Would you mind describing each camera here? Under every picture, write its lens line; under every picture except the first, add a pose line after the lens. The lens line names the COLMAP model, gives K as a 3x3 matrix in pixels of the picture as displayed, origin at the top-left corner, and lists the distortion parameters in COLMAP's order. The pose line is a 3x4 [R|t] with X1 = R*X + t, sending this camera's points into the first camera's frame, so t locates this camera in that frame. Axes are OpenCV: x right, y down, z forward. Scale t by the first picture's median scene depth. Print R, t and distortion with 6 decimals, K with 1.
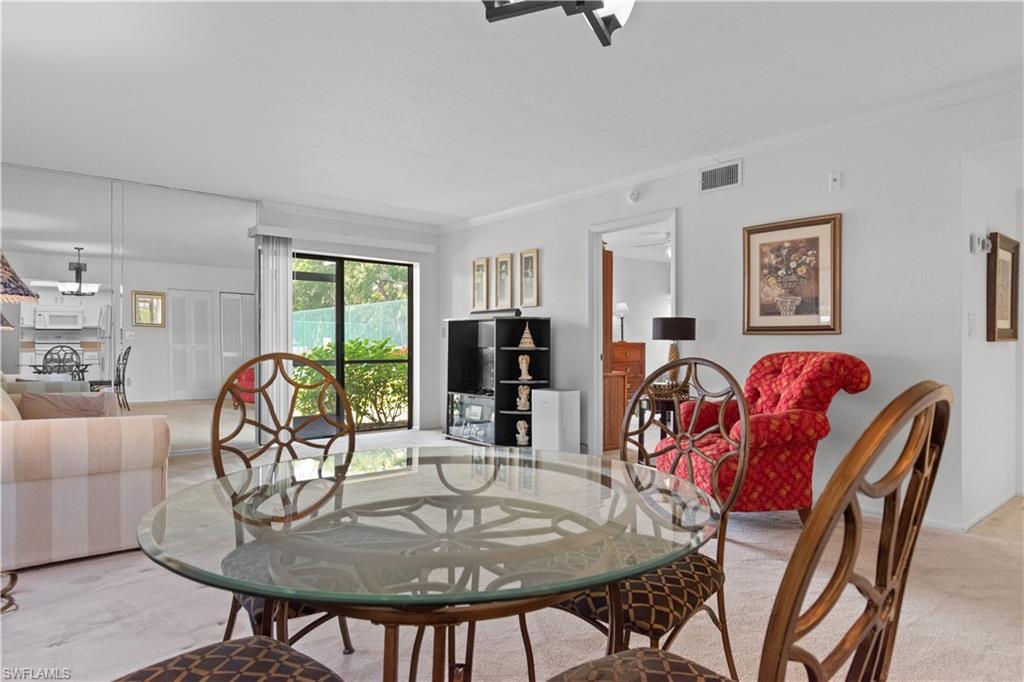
lens RADIAL K [[608.6, 0, 513.5], [0, 608.6, 346.4], [0, 0, 1]] dist [-0.002217, -0.000645]
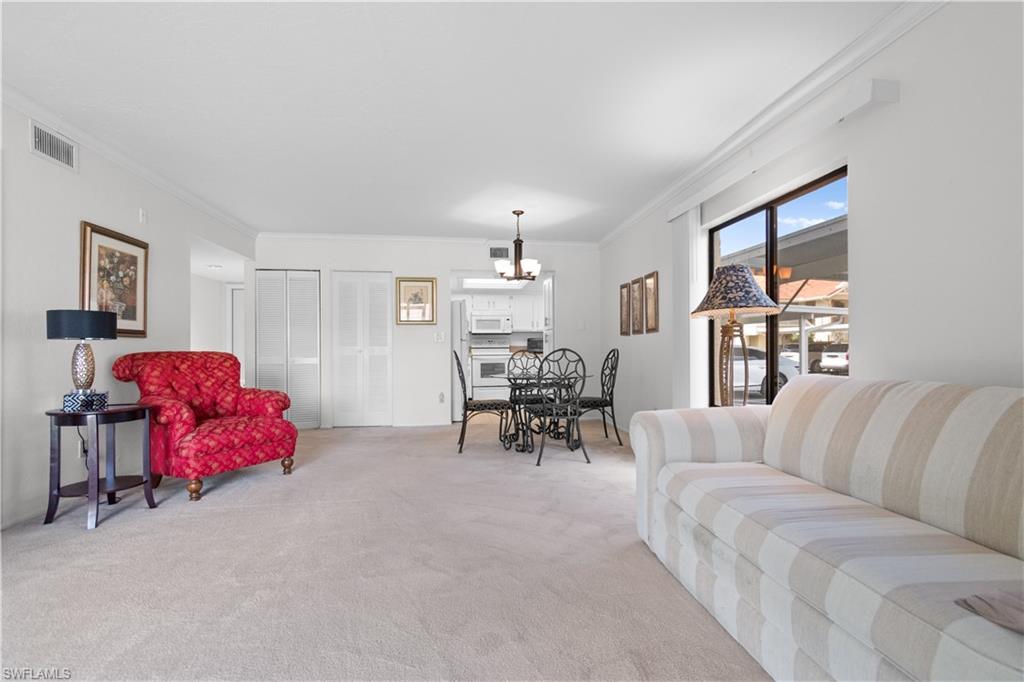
lens RADIAL K [[461.1, 0, 510.7], [0, 461.1, 343.5], [0, 0, 1]] dist [0.001497, -0.000209]
pose [[-0.831367, 0.005491, 0.555696, -0.465930], [0.002732, 0.999979, -0.005795, -0.000143], [-0.555717, -0.003299, -0.831365, 1.010639]]
